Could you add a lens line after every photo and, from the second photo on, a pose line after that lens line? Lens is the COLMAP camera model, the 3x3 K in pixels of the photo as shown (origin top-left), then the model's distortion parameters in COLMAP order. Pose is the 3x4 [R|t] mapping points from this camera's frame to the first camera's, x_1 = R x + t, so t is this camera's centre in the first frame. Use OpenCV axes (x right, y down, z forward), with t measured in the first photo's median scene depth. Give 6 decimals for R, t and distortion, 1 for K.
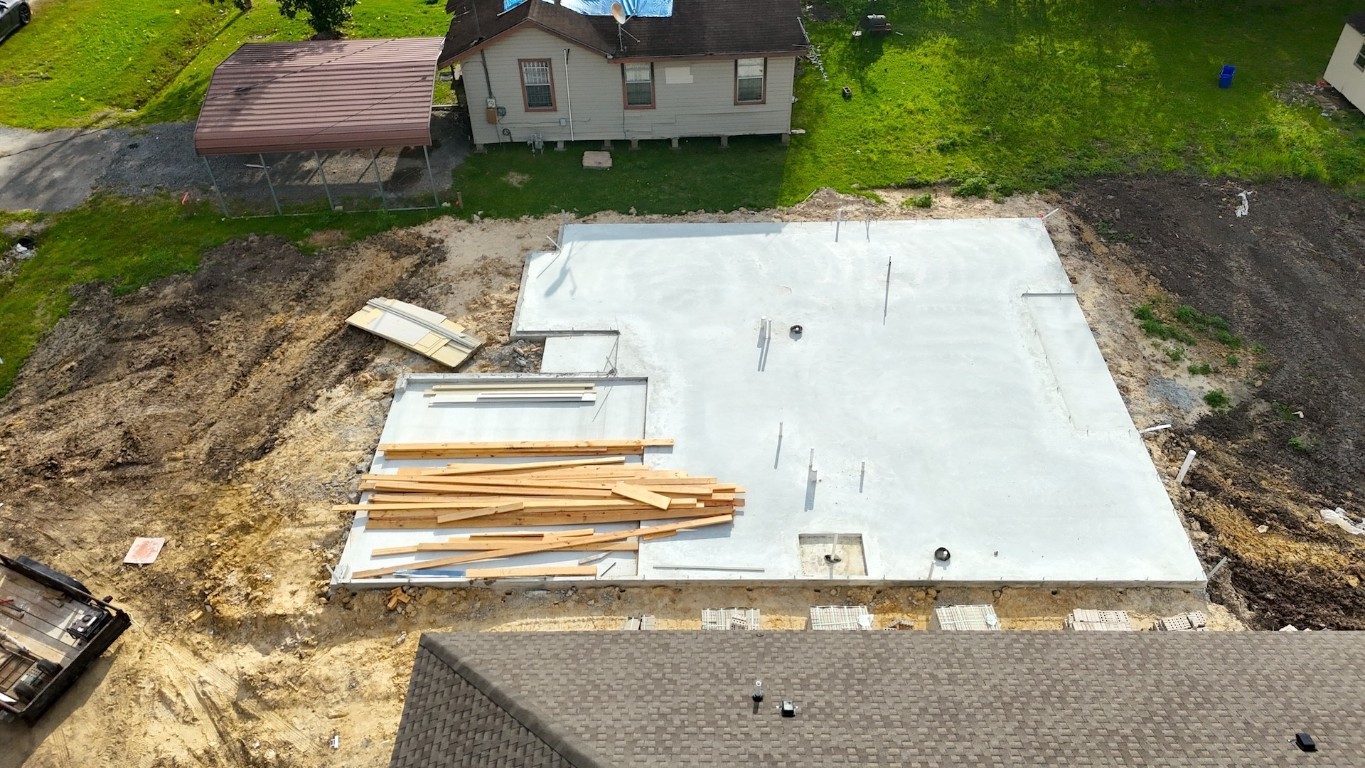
lens RADIAL K [[998.3, 0, 684.2], [0, 998.3, 382.1], [0, 0, 1]] dist [0.078385, -0.081624]
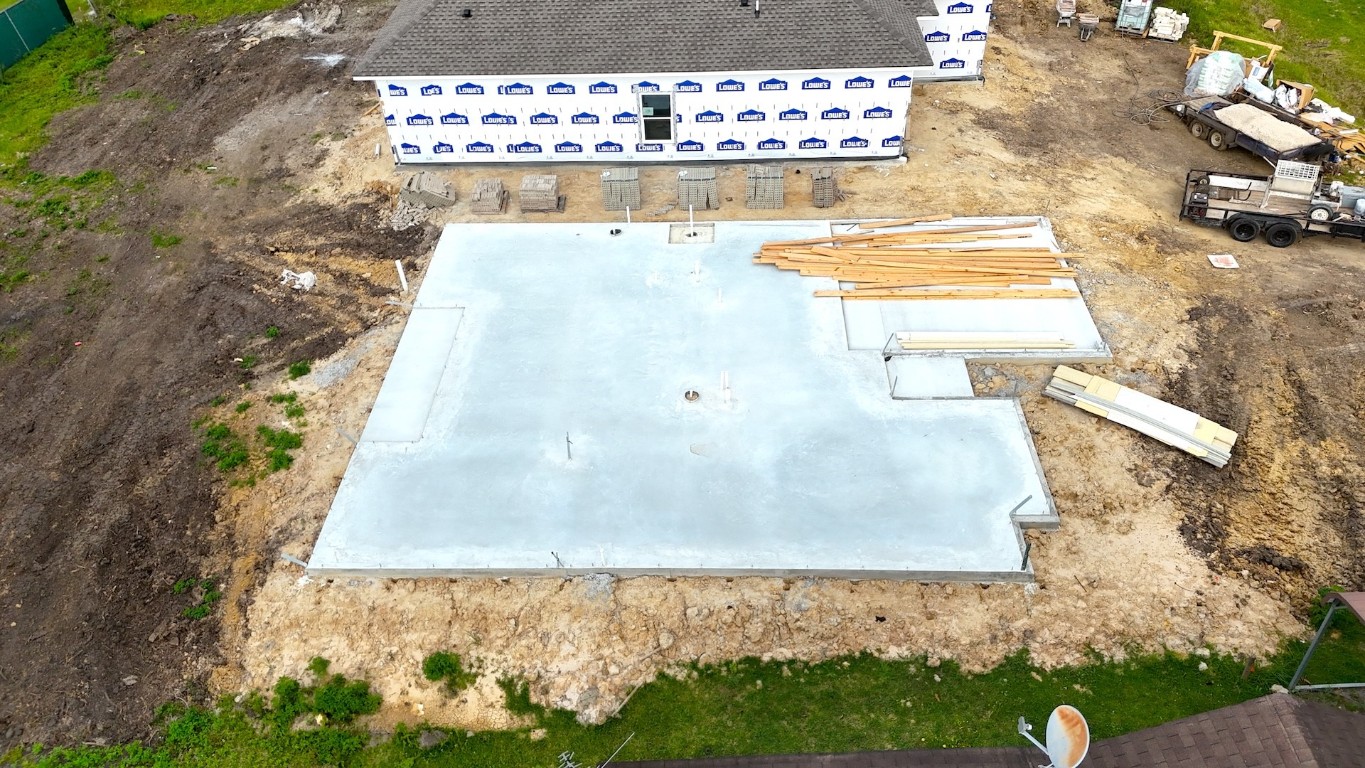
lens RADIAL K [[1001.7, 0, 683.4], [0, 1001.7, 378.5], [0, 0, 1]] dist [0.068487, -0.072207]
pose [[-0.998488, 0.022294, 0.050250, 0.079747], [0.052655, 0.125197, 0.990734, -1.013028], [0.015796, 0.991881, -0.126182, 1.170962]]
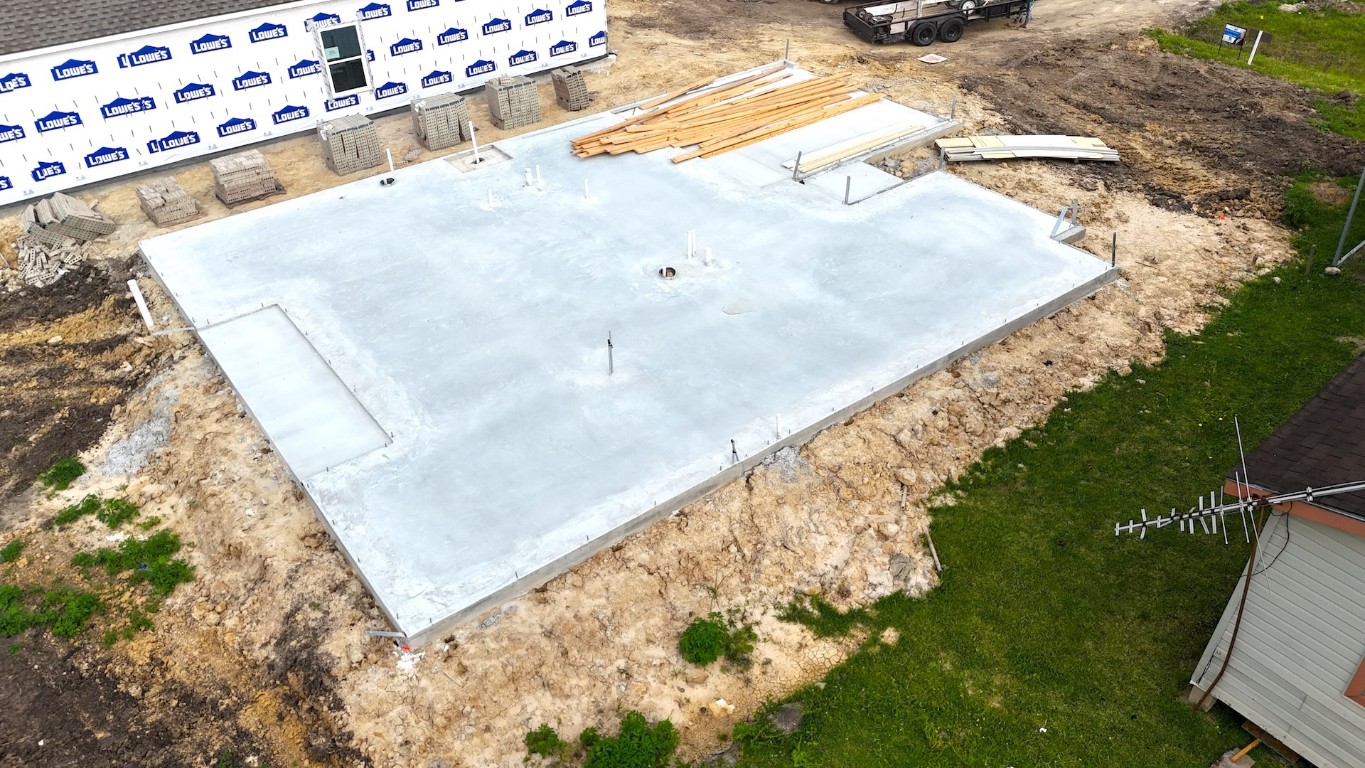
lens RADIAL K [[1001.7, 0, 683.4], [0, 1001.7, 378.5], [0, 0, 1]] dist [0.068487, -0.072207]
pose [[-0.794432, 0.383074, -0.471309, 0.505953], [-0.379714, 0.292382, 0.877685, -0.715161], [0.474021, 0.876223, -0.086819, 1.211035]]
